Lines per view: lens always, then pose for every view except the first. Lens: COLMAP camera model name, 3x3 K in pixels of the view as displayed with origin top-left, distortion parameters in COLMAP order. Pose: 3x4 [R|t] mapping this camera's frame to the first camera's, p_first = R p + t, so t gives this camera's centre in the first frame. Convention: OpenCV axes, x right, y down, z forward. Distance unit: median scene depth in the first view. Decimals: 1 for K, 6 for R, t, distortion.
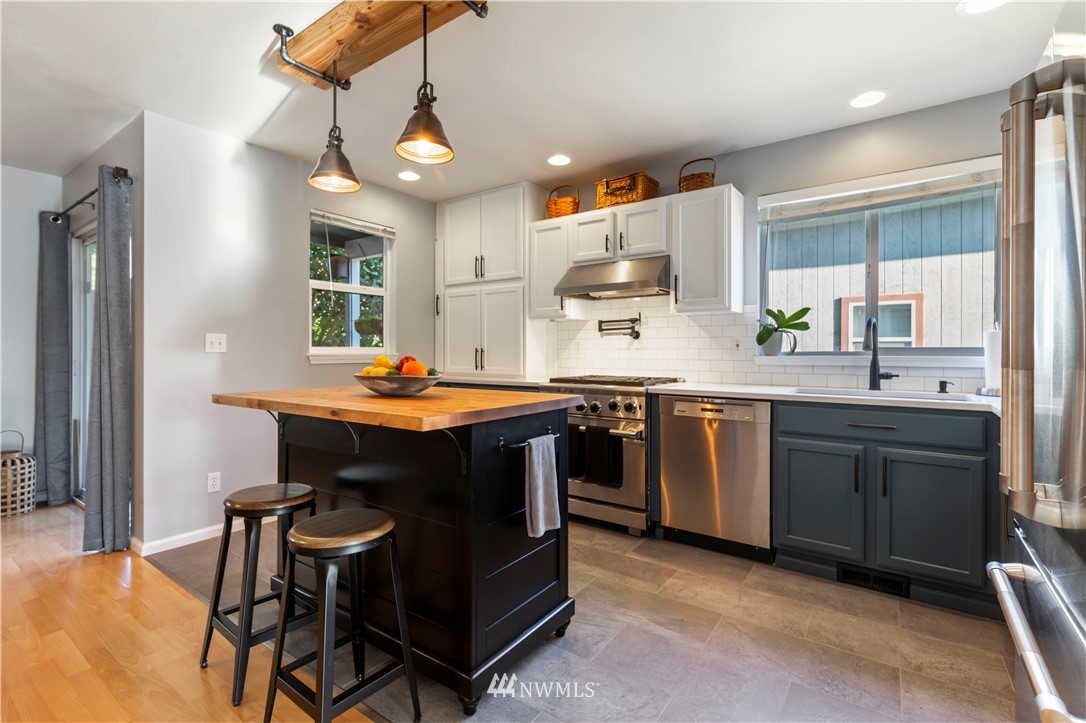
lens RADIAL K [[492.8, 0, 539.4], [0, 492.8, 355.2], [0, 0, 1]] dist [0.005320, 0.000283]
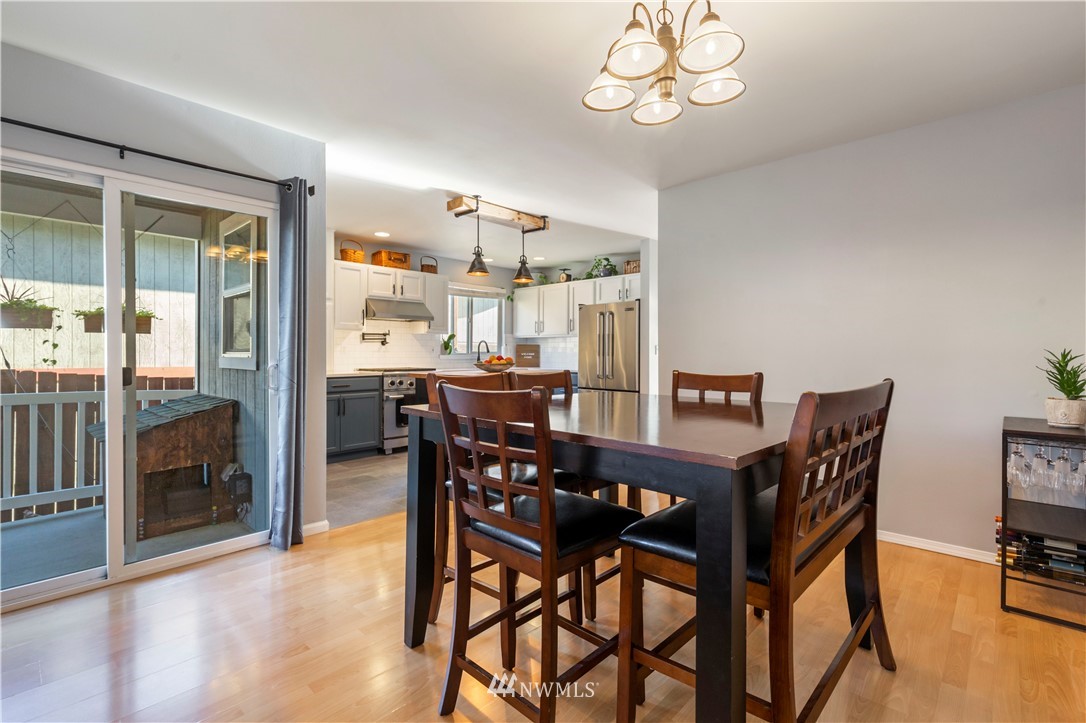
lens RADIAL K [[490.7, 0, 542.5], [0, 490.7, 352.3], [0, 0, 1]] dist [0.002293, 0.000122]
pose [[0.116161, 0.003651, 0.993224, -1.483982], [0.006903, 0.999966, -0.004483, 0.001091], [-0.993206, 0.007377, 0.116132, 0.294399]]
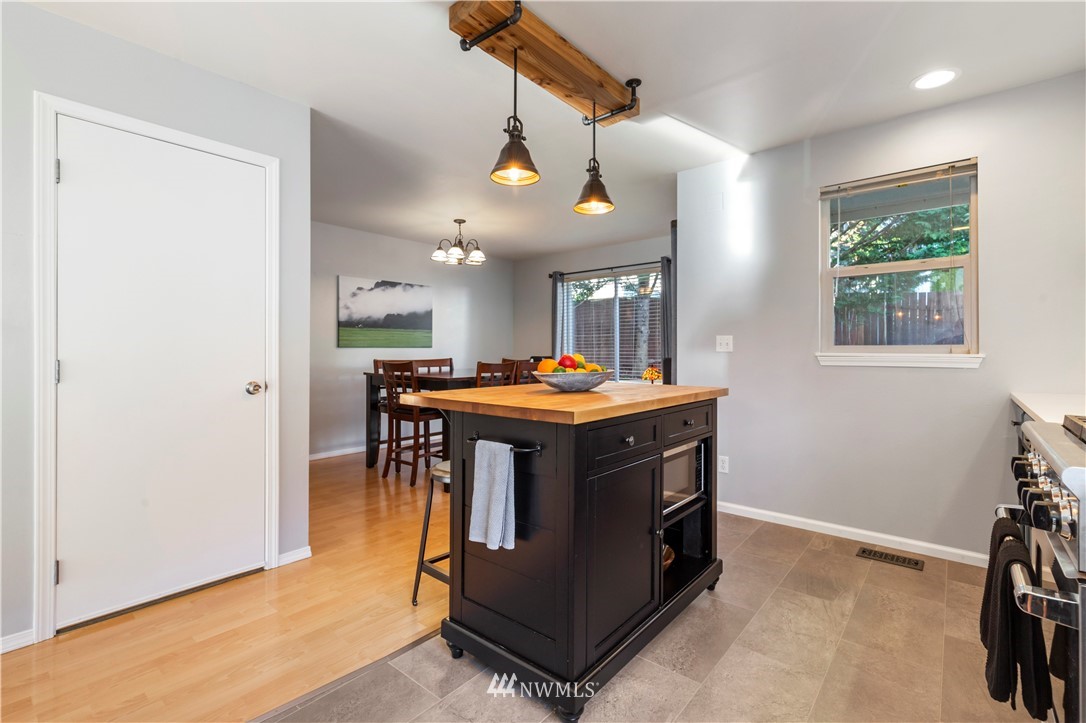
lens RADIAL K [[490.7, 0, 542.5], [0, 490.7, 352.3], [0, 0, 1]] dist [0.002293, 0.000122]
pose [[-0.078961, -0.000111, -0.996878, 0.457503], [-0.008027, 0.999968, 0.000524, -0.001253], [0.996845, 0.008043, -0.078960, 0.587512]]
